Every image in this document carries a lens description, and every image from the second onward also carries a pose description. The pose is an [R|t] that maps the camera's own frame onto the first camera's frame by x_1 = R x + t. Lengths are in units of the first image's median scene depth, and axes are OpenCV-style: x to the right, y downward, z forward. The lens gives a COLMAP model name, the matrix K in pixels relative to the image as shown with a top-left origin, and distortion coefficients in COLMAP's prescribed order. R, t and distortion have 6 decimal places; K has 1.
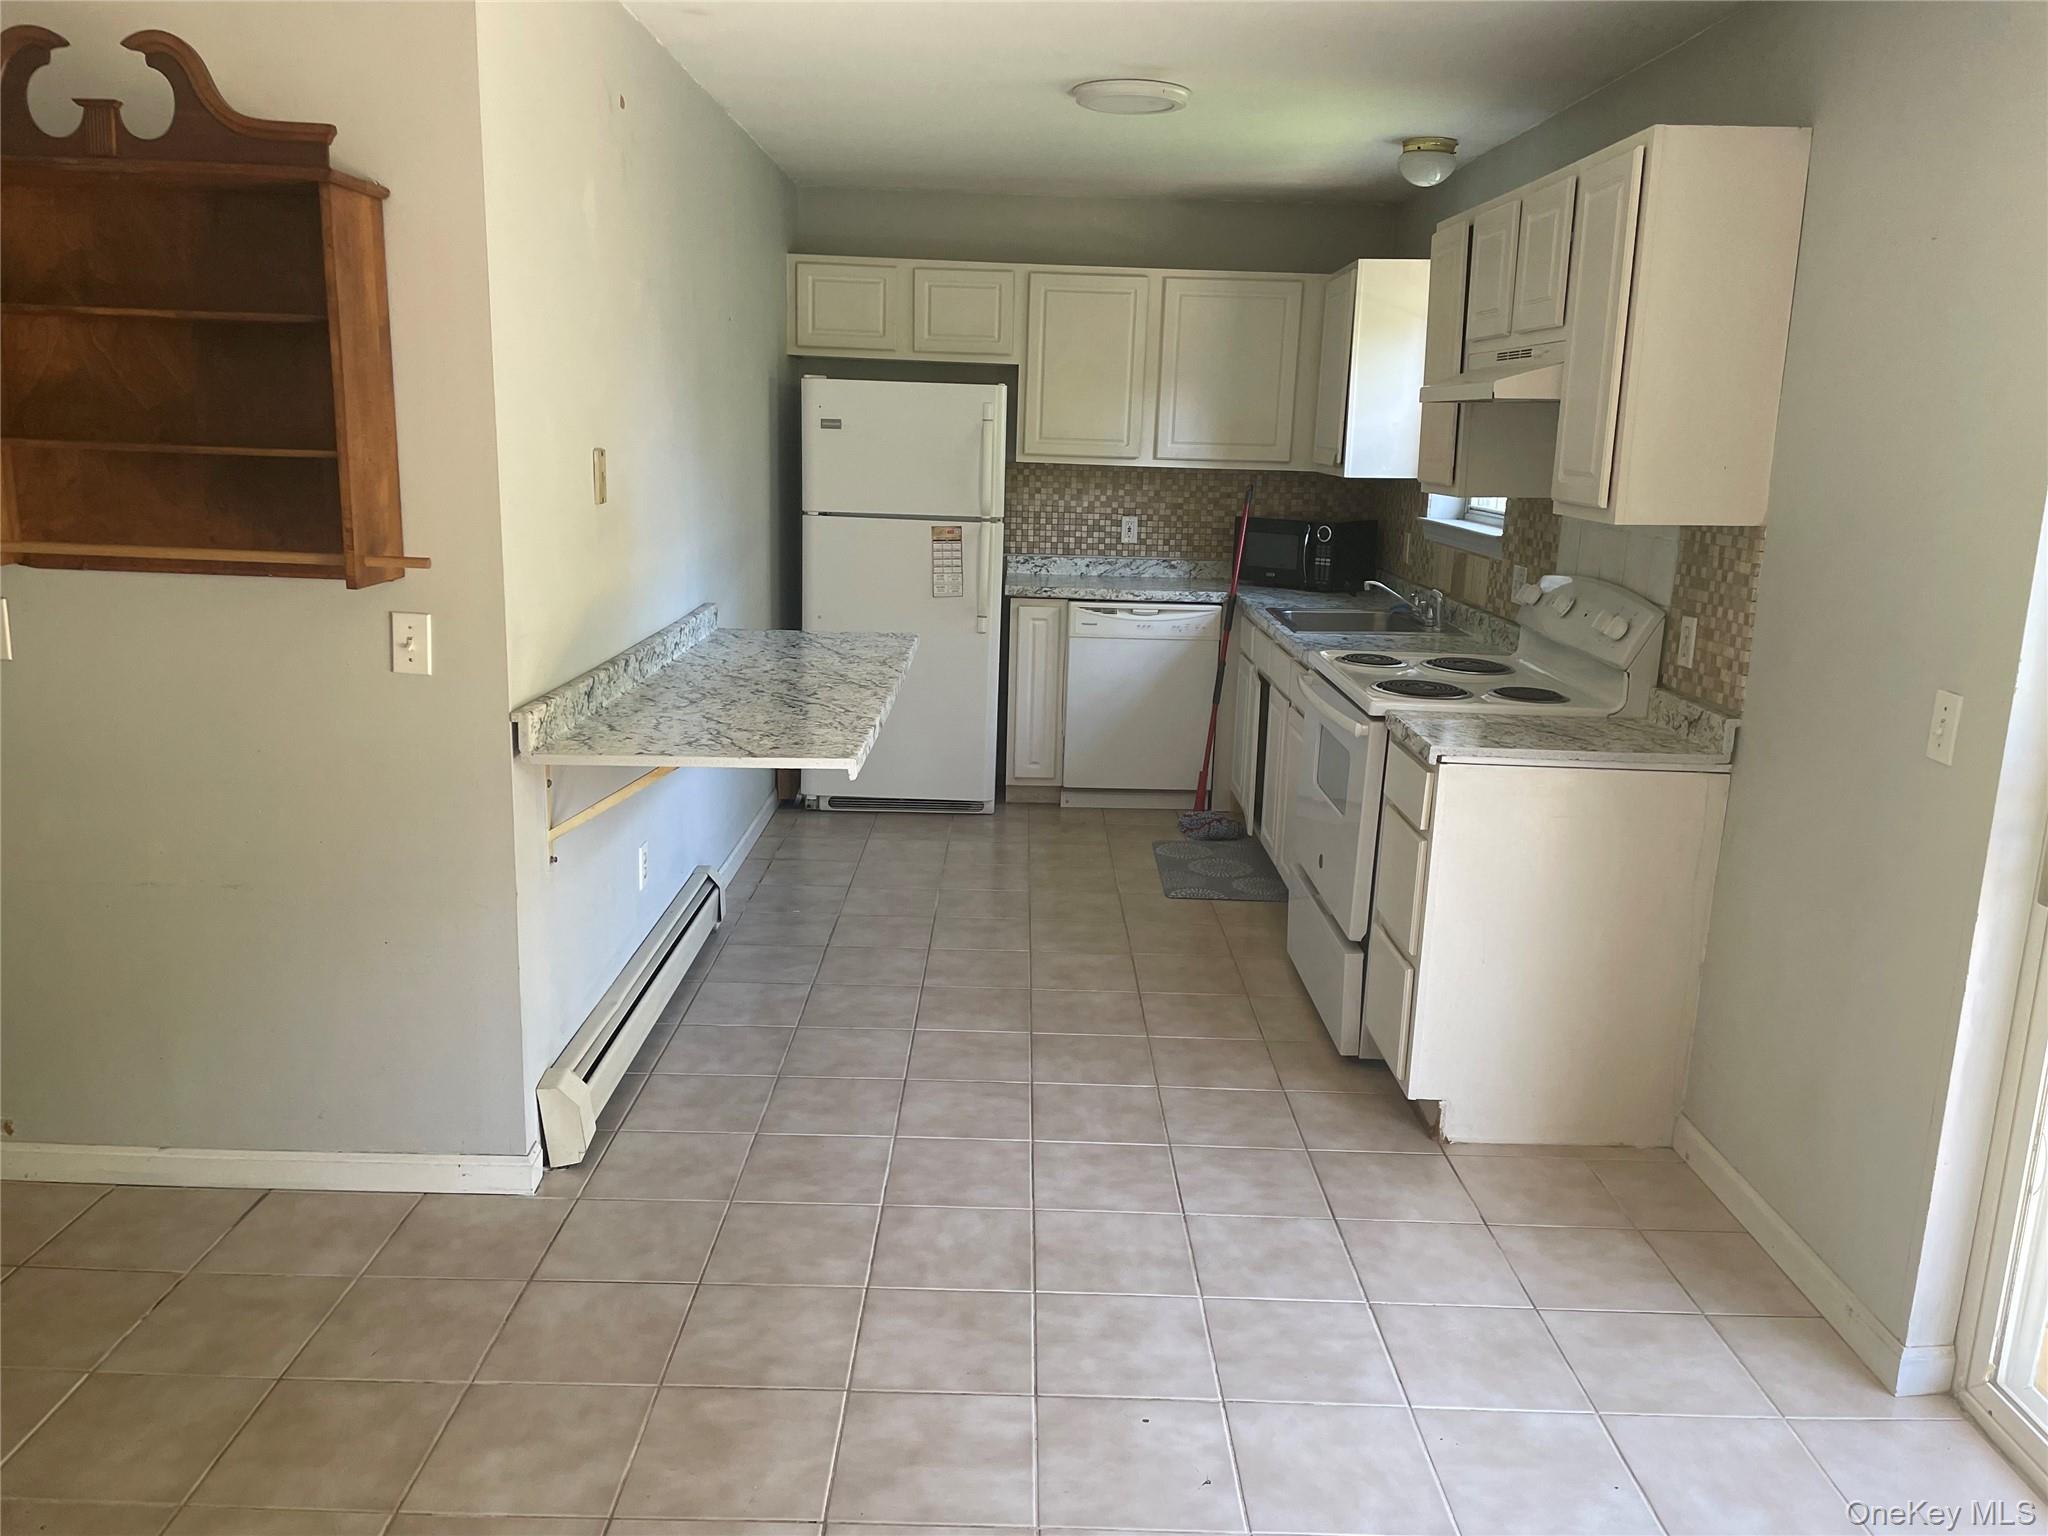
lens RADIAL K [[1543.2, 0, 1024.0], [0, 1543.2, 768.0], [0, 0, 1]] dist [0.025832, -0.006629]
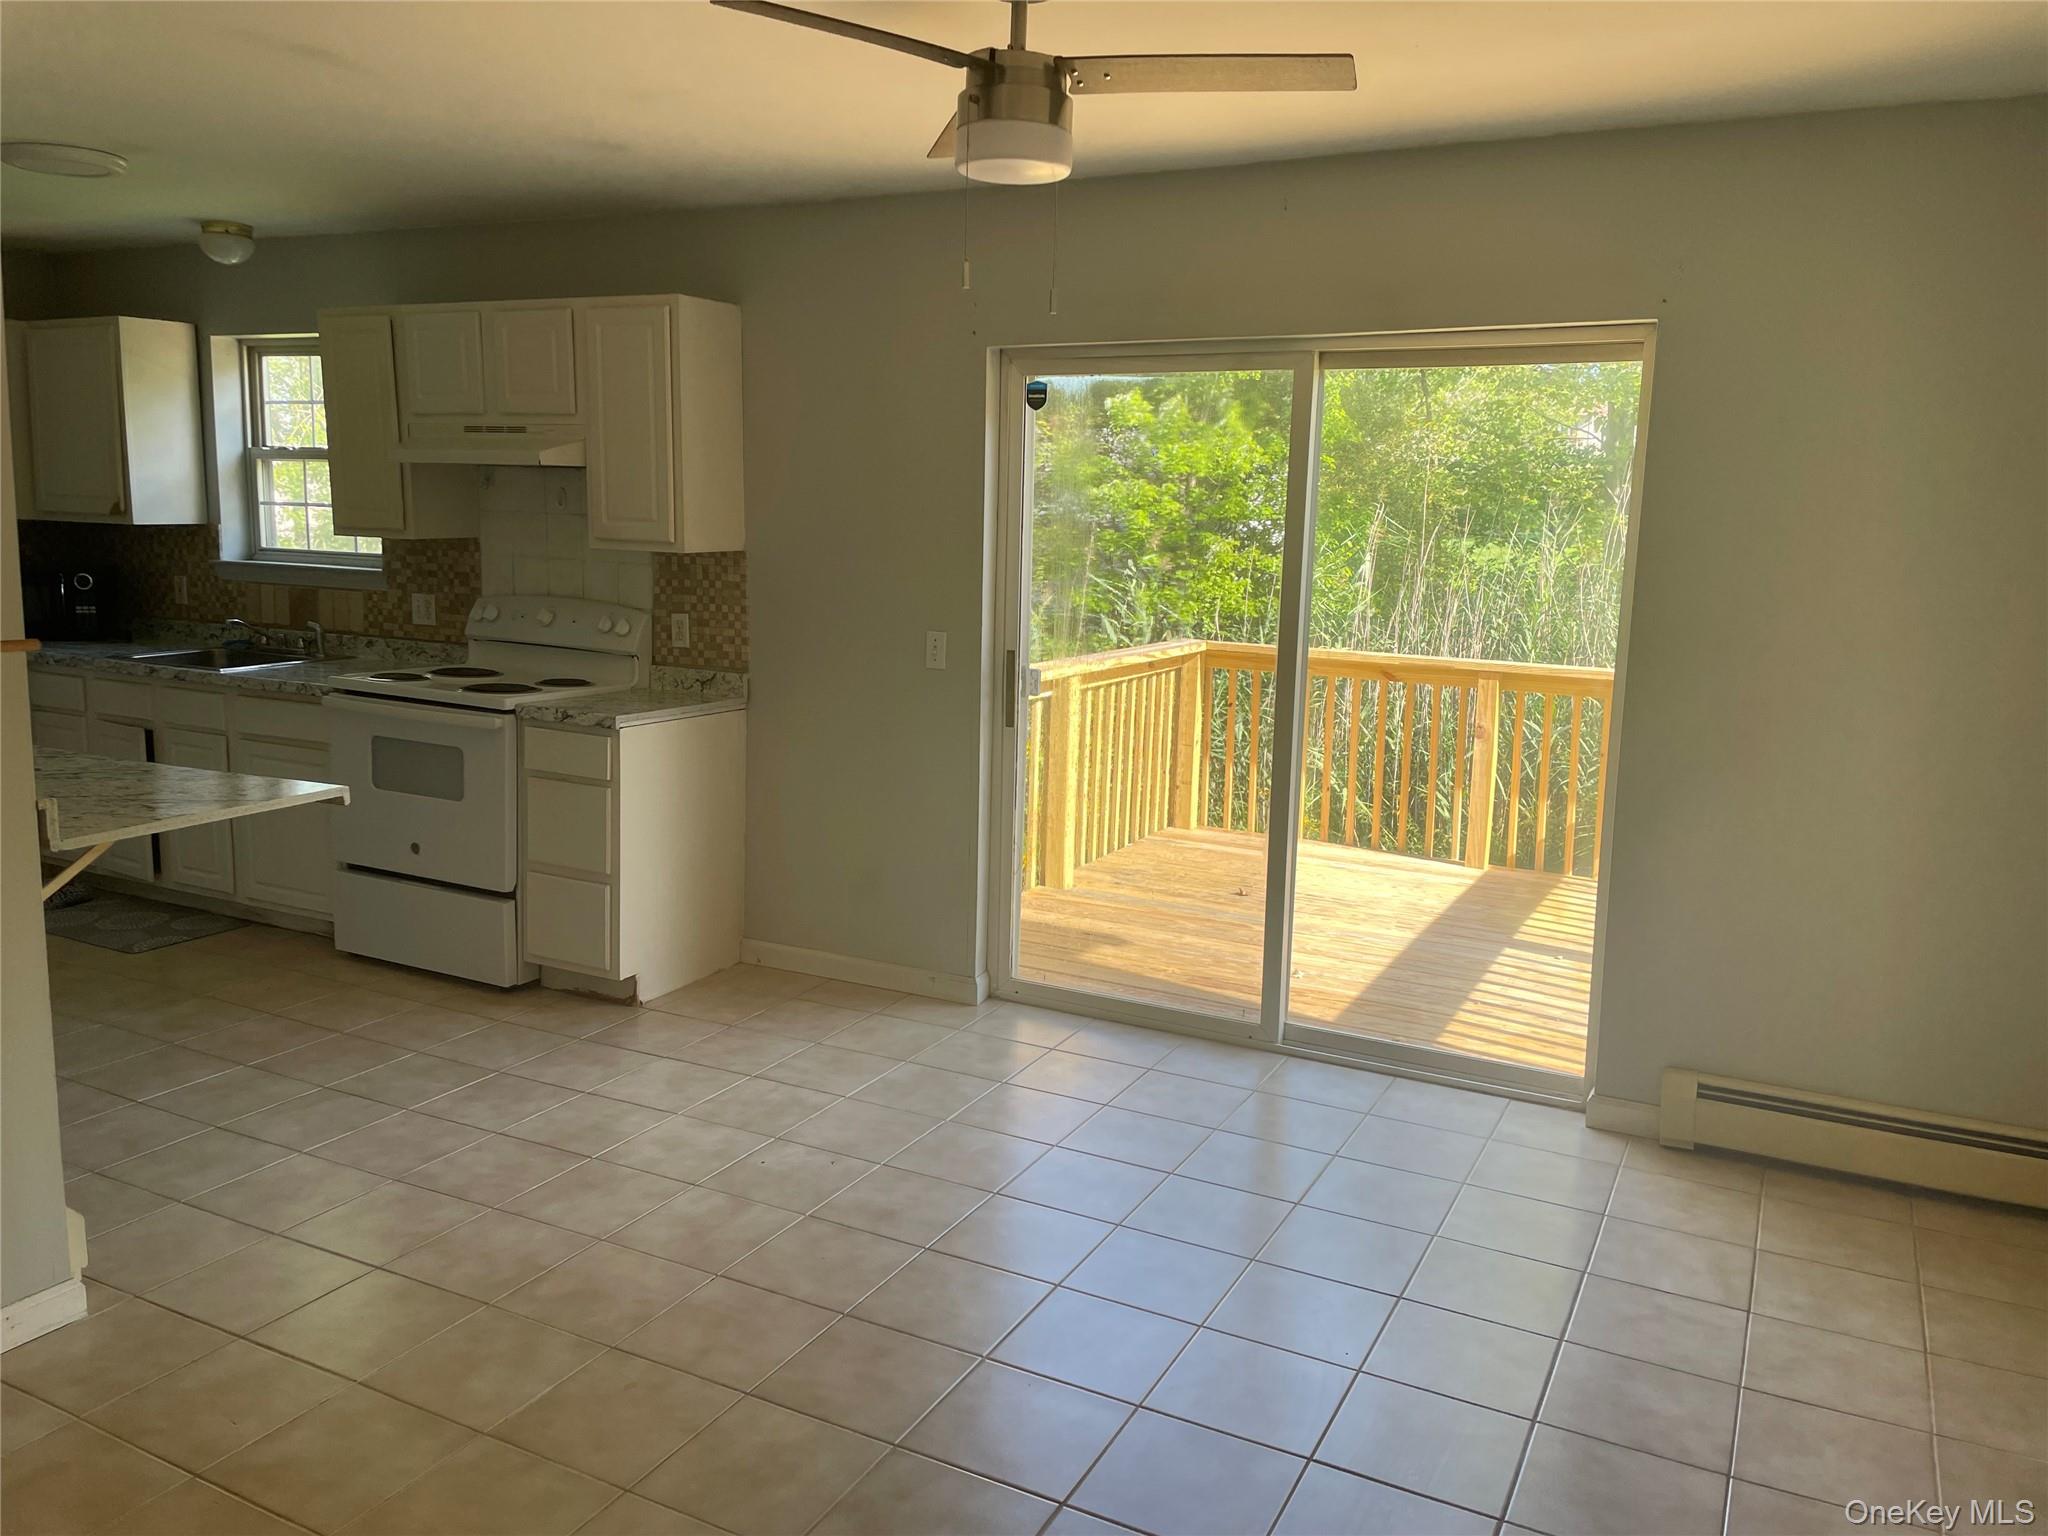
lens RADIAL K [[1543.2, 0, 1024.0], [0, 1543.2, 768.0], [0, 0, 1]] dist [0.025832, -0.006629]
pose [[0.470455, -0.176275, 0.864638, -0.755431], [0.185909, 0.977651, 0.098161, -0.038283], [-0.862618, 0.114563, 0.492712, -0.000609]]
